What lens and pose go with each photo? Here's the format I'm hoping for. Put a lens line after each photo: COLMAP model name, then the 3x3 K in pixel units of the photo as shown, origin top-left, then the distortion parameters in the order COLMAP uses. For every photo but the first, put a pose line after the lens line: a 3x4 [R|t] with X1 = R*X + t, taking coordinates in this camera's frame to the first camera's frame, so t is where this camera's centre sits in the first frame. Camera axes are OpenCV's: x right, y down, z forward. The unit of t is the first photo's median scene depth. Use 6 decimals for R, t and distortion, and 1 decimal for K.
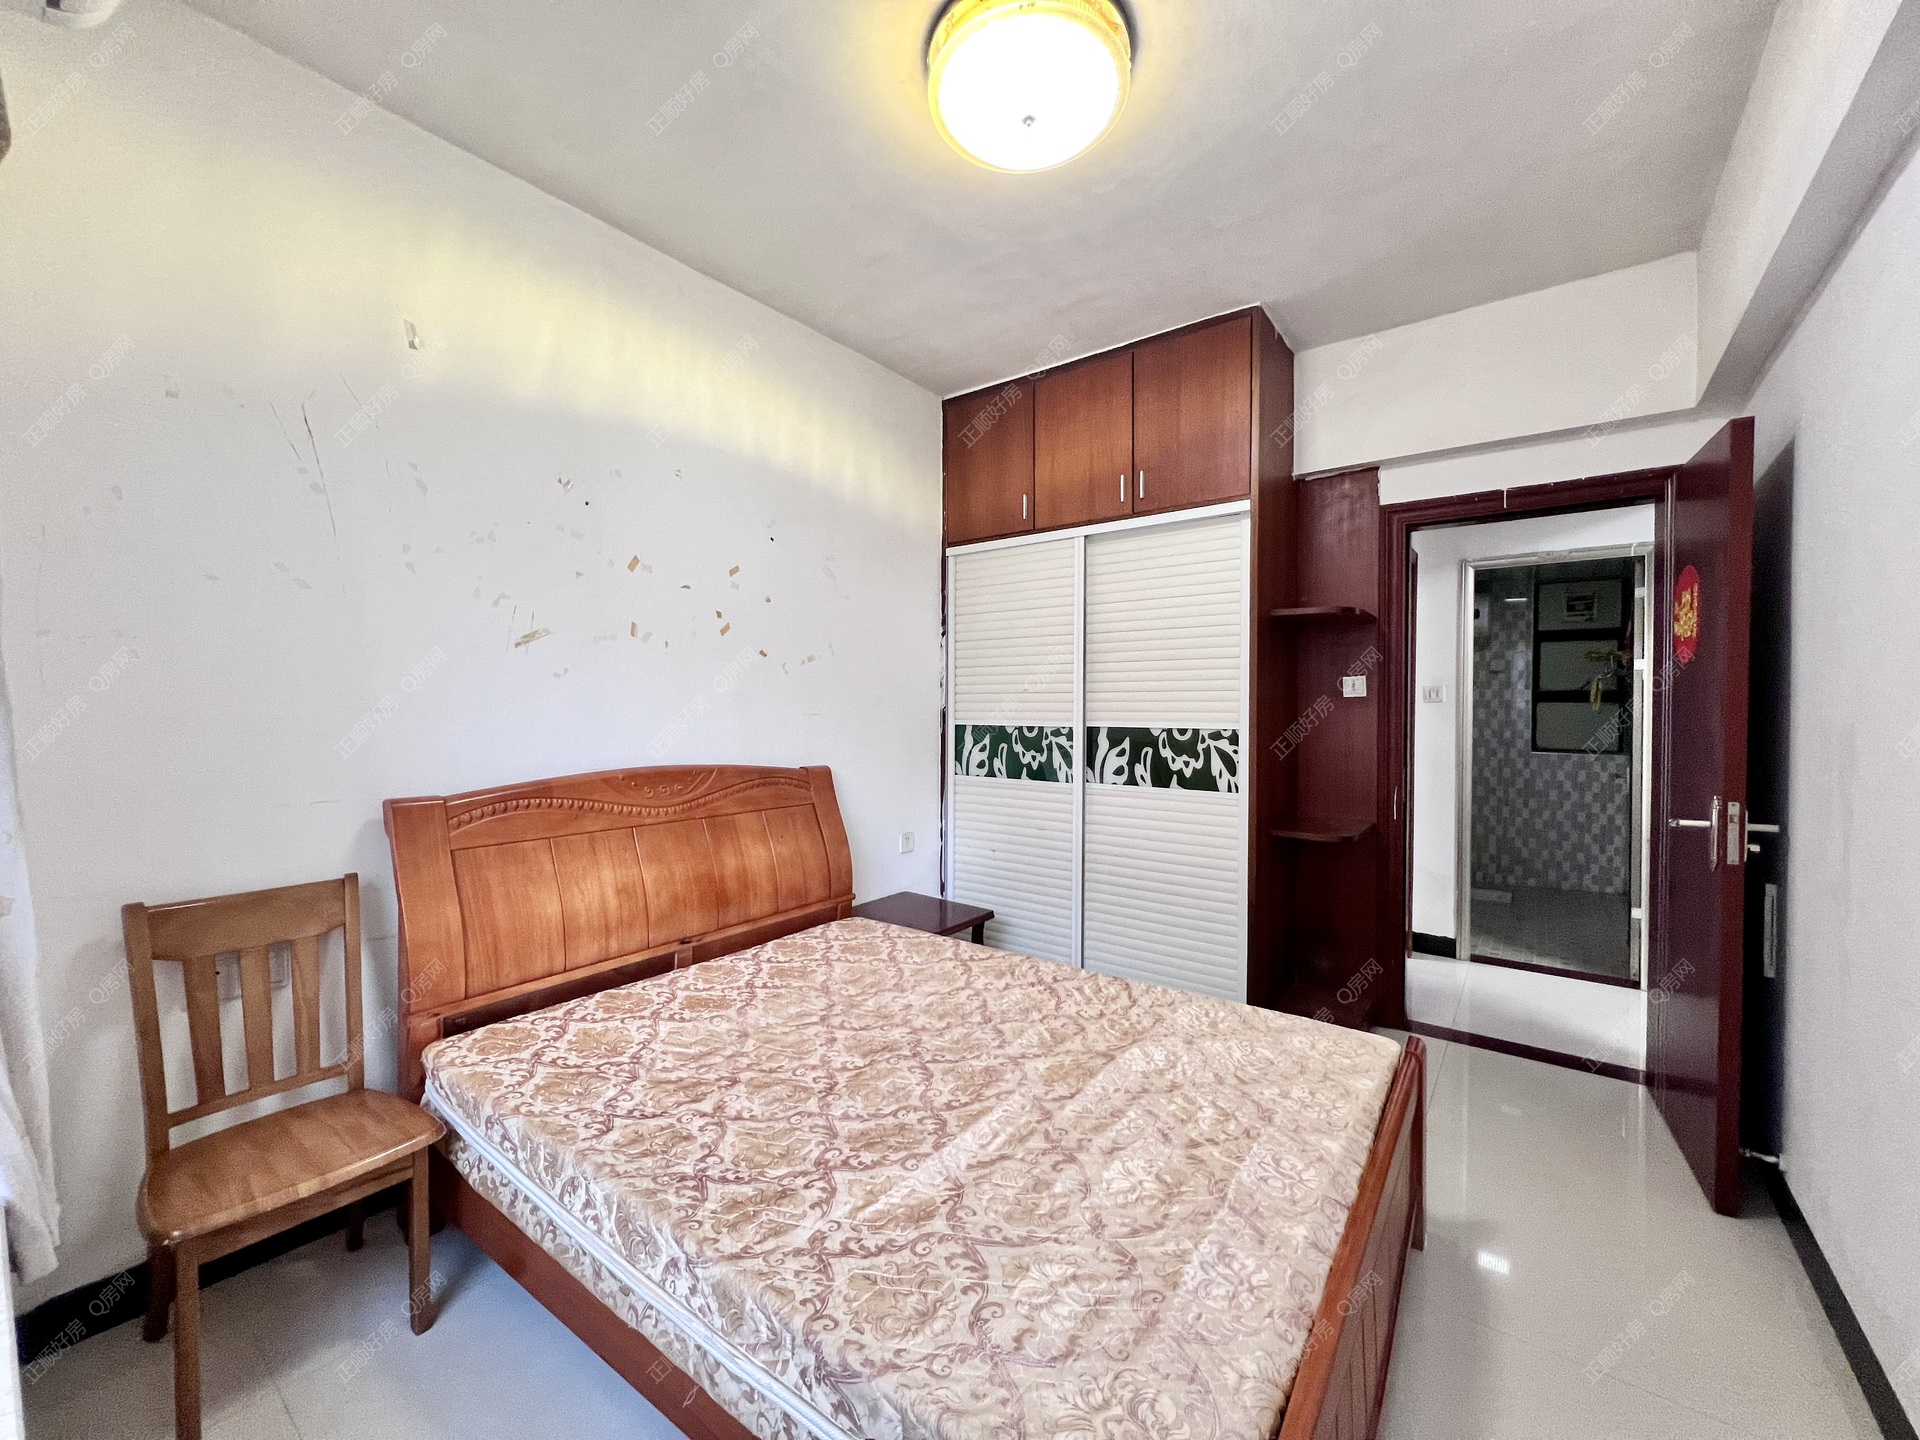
lens RADIAL K [[766.0, 0, 956.6], [0, 766.0, 717.4], [0, 0, 1]] dist [-0.000131, 0.000016]
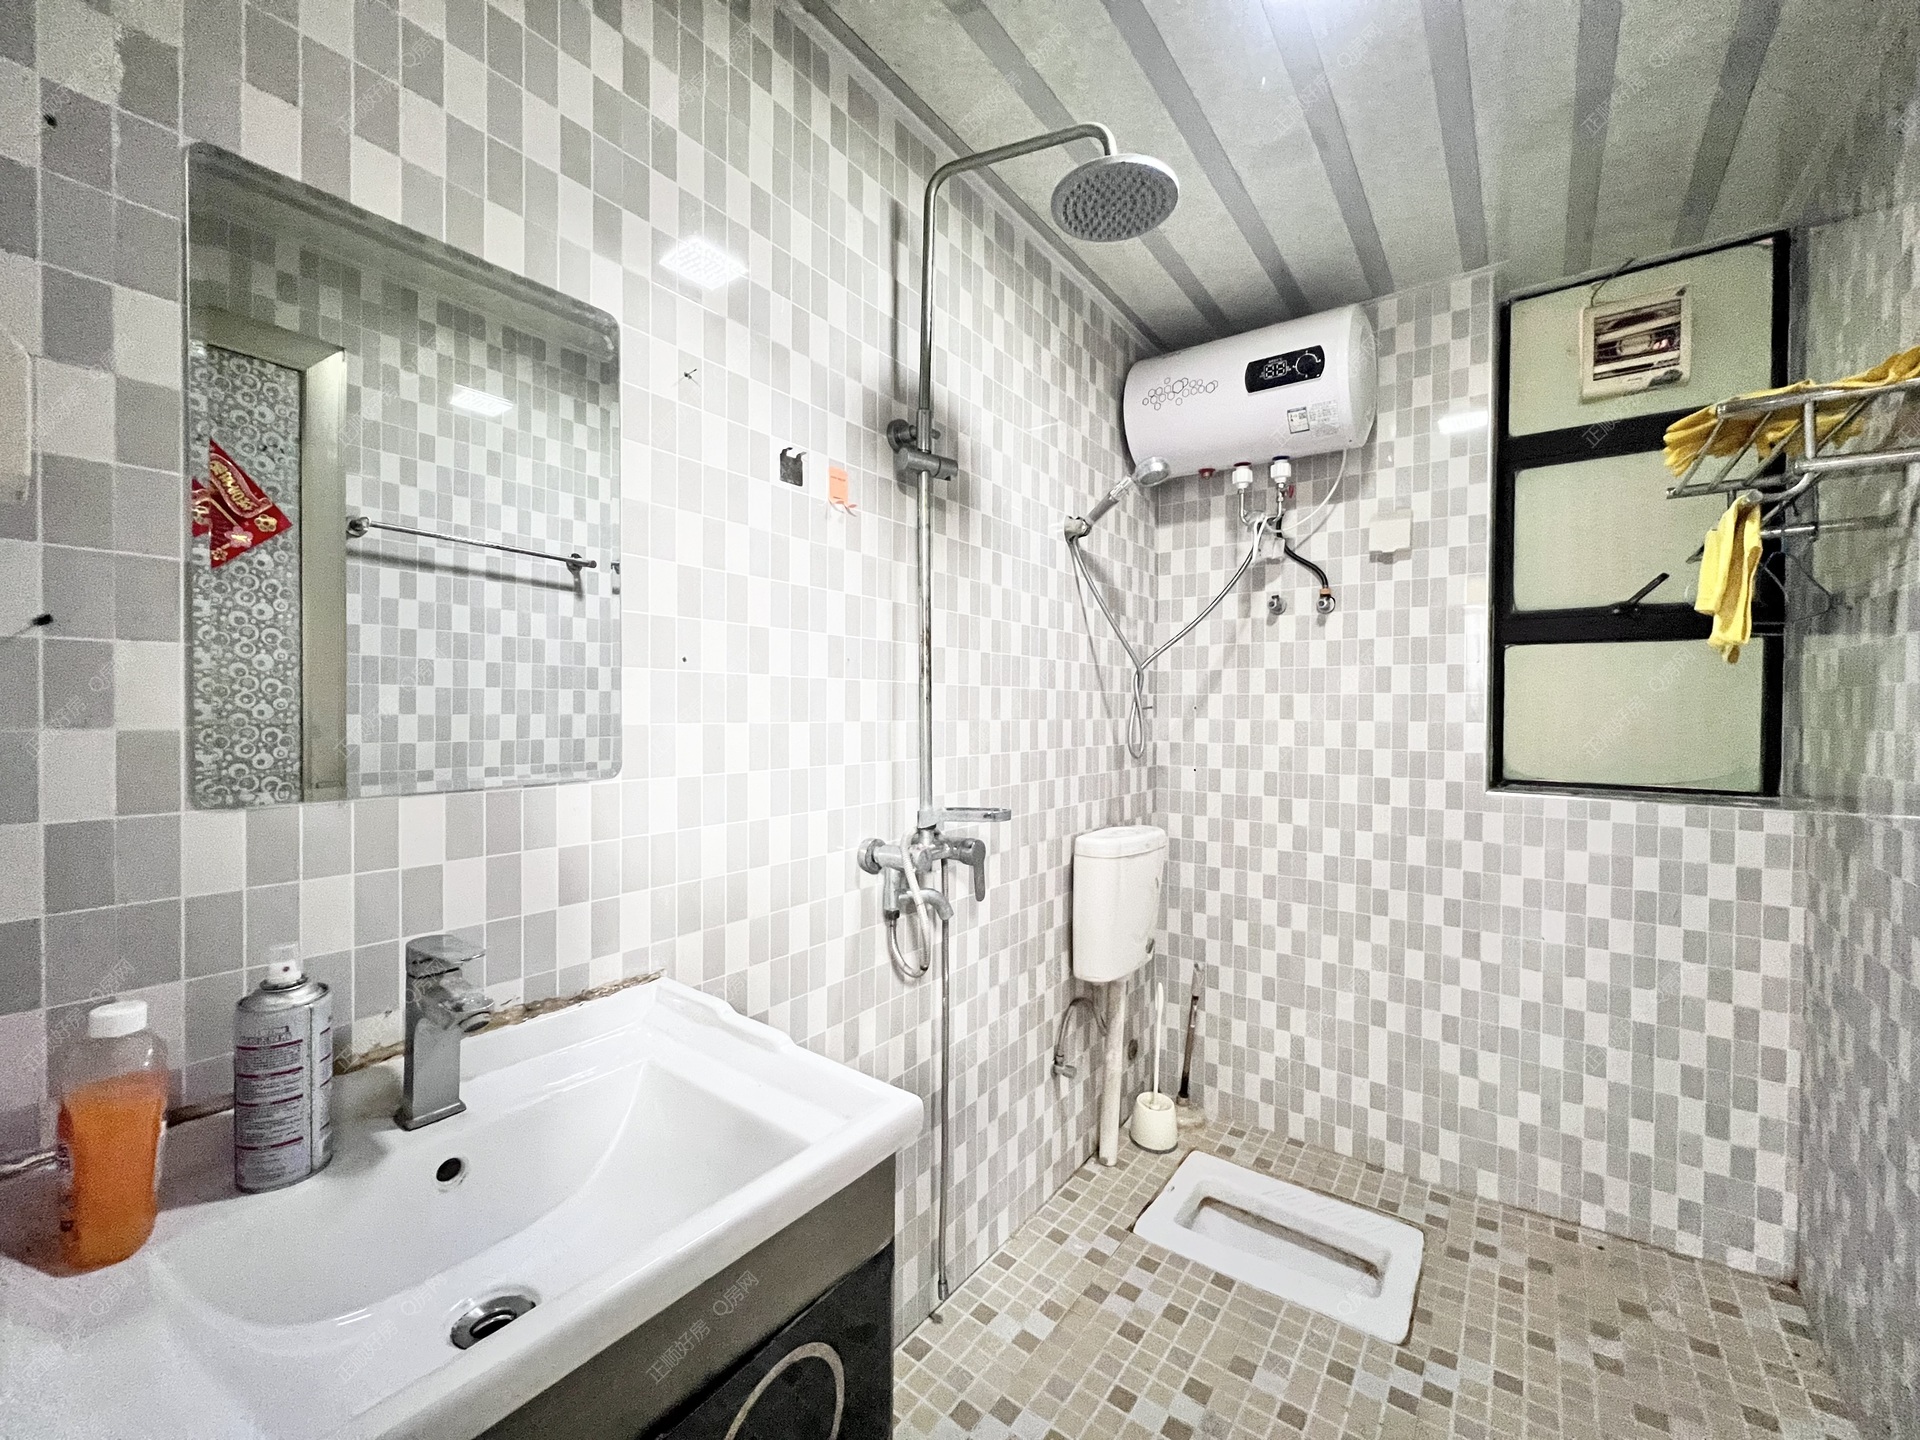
lens RADIAL K [[766.0, 0, 956.6], [0, 766.0, 717.4], [0, 0, 1]] dist [-0.000131, 0.000016]
pose [[0.999949, 0.002551, 0.009755, 0.360873], [-0.002533, 0.999995, -0.001856, 0.010028], [-0.009760, 0.001831, 0.999951, 0.467825]]
